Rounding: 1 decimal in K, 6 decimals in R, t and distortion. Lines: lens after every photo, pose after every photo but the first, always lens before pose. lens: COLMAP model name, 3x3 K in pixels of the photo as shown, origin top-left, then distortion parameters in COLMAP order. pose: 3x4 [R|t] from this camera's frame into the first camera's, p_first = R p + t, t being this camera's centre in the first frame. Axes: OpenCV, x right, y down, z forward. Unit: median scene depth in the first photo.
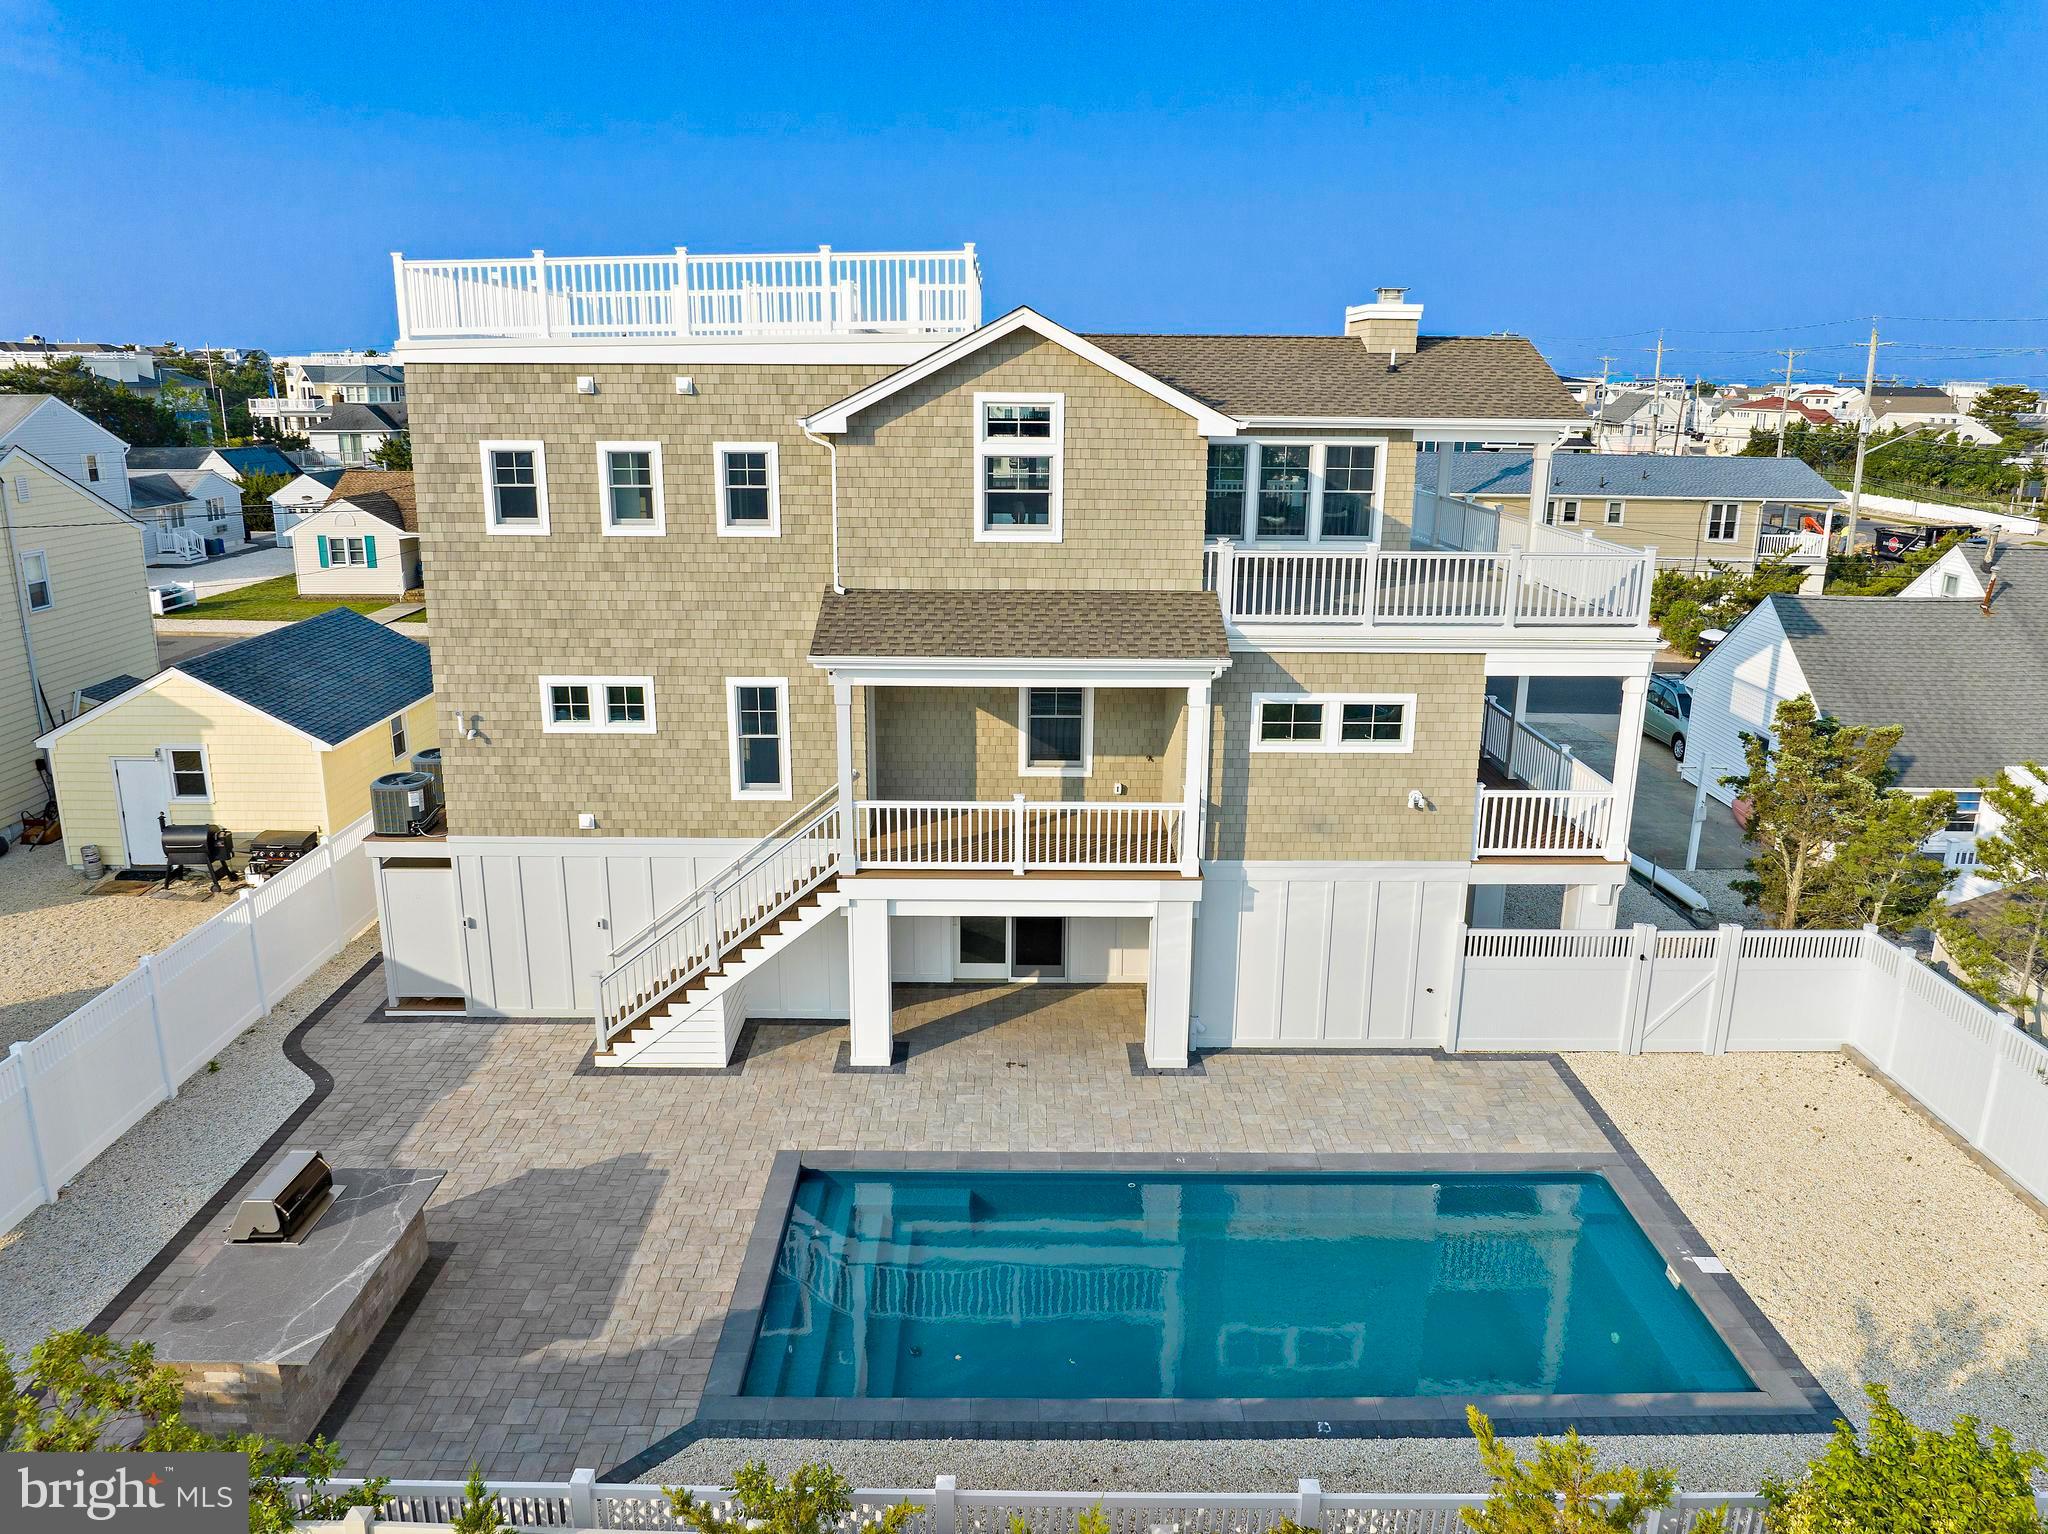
lens RADIAL K [[1452.9, 0, 1010.8], [0, 1452.9, 770.6], [0, 0, 1]] dist [-0.047954, 0.020969]
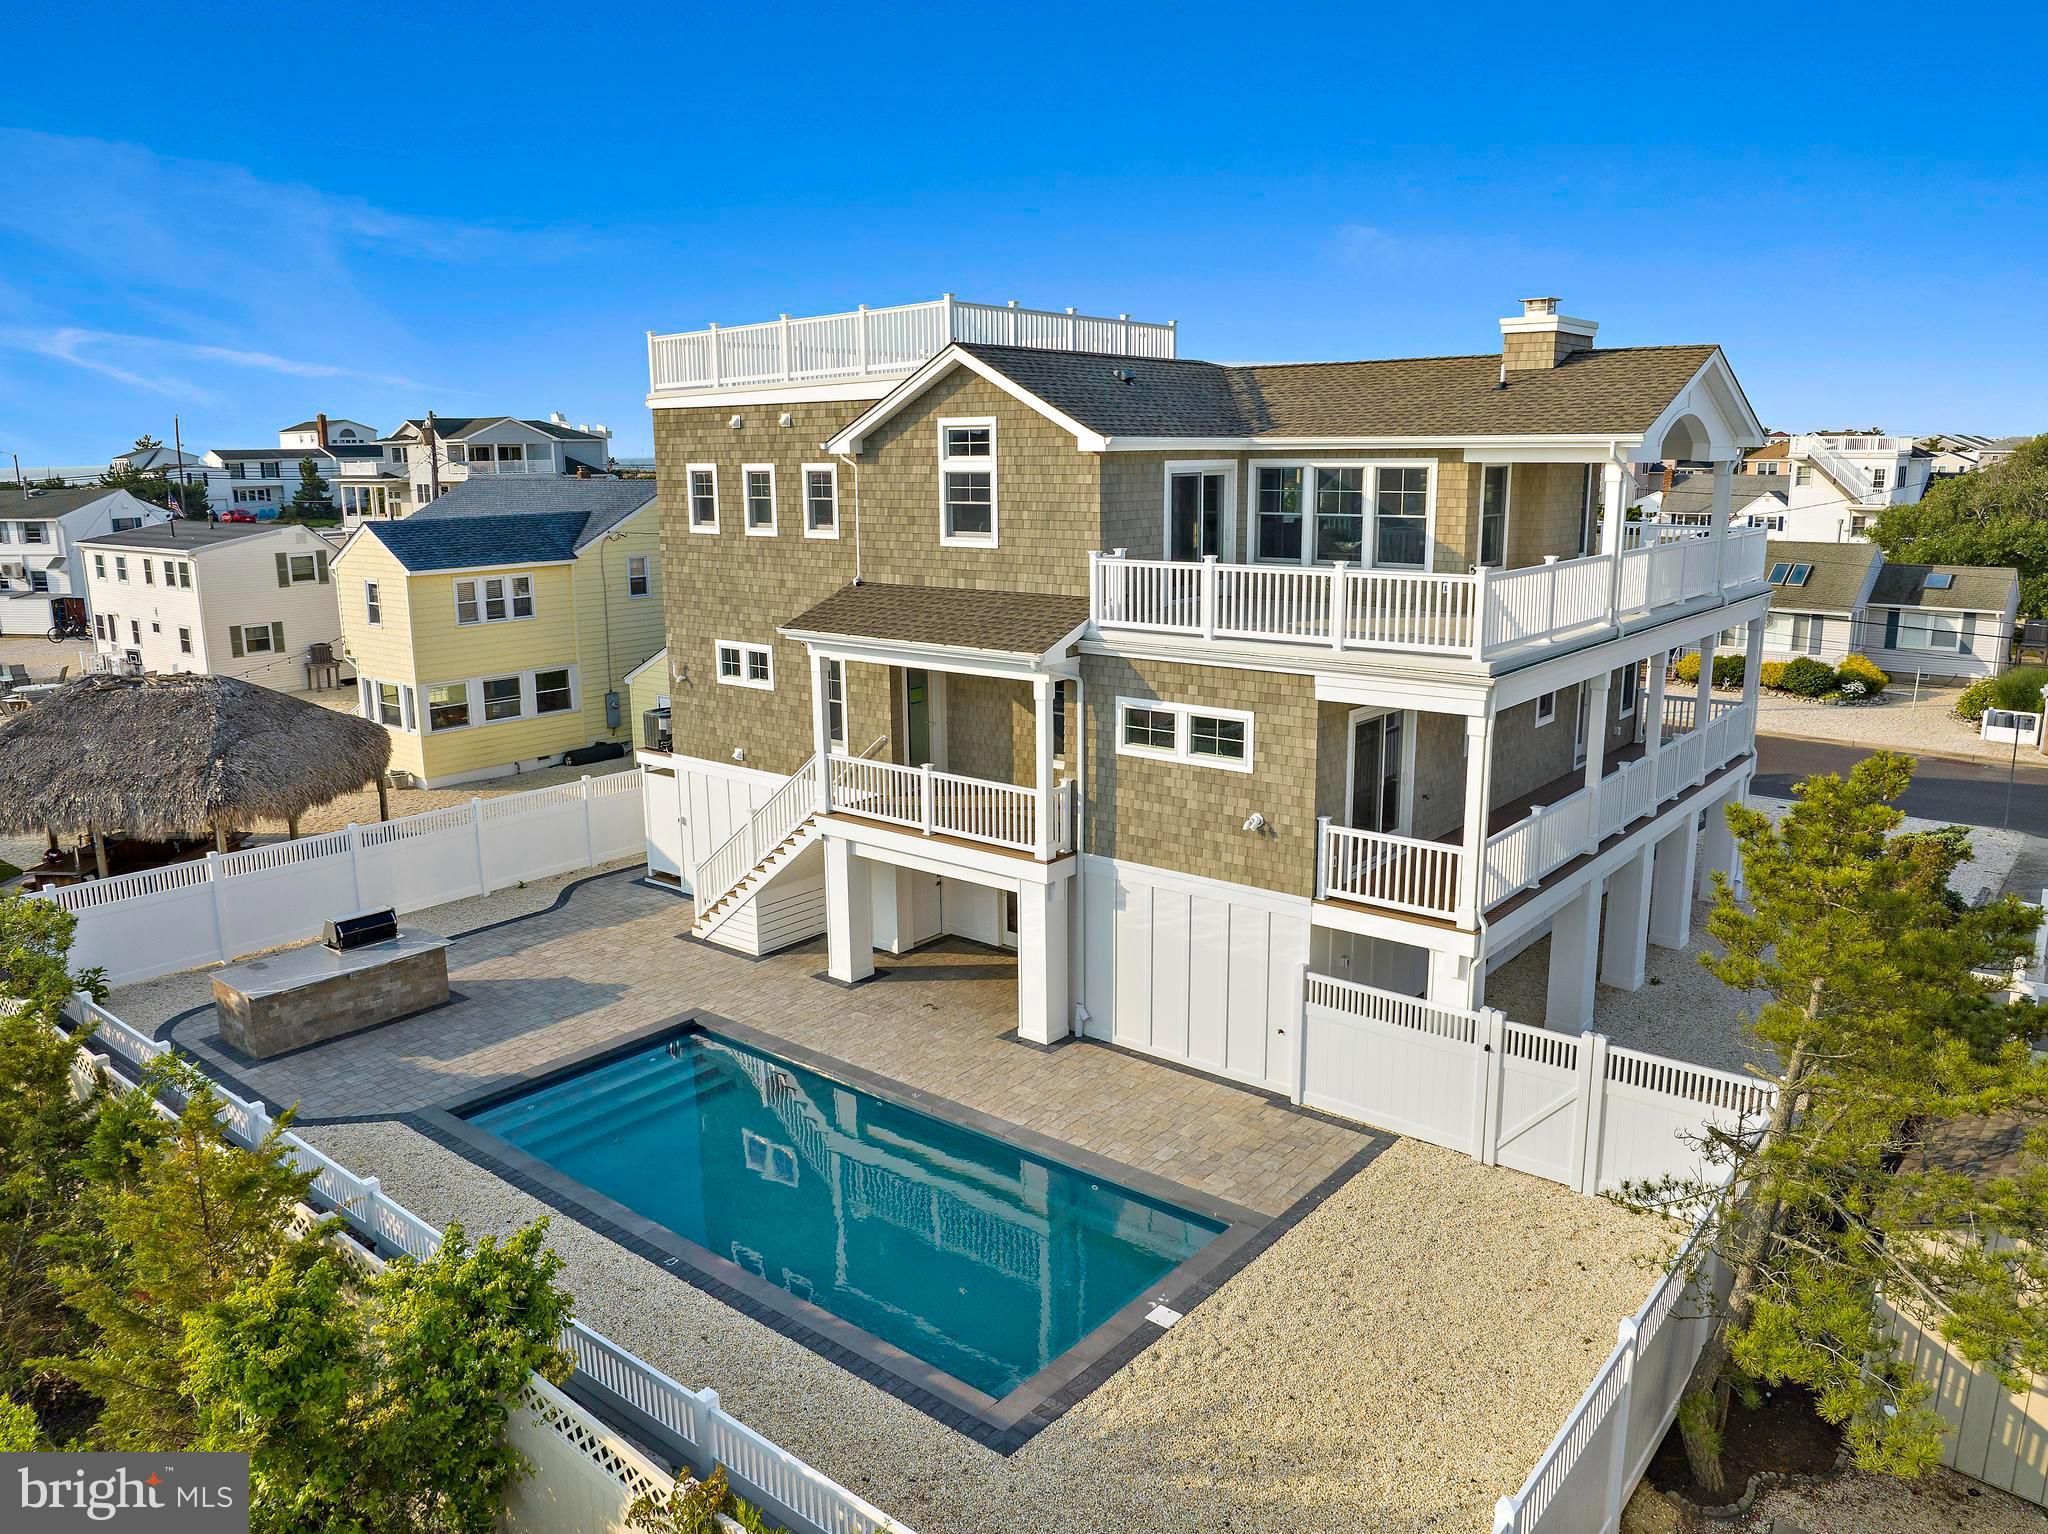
lens RADIAL K [[1452.9, 0, 995.6], [0, 1452.9, 768.3], [0, 0, 1]] dist [-0.047954, 0.020969]
pose [[0.765088, 0.122041, -0.632255, 0.751032], [-0.152328, 0.988309, 0.006437, 0.004192], [0.625649, 0.091385, 0.774733, 0.139357]]
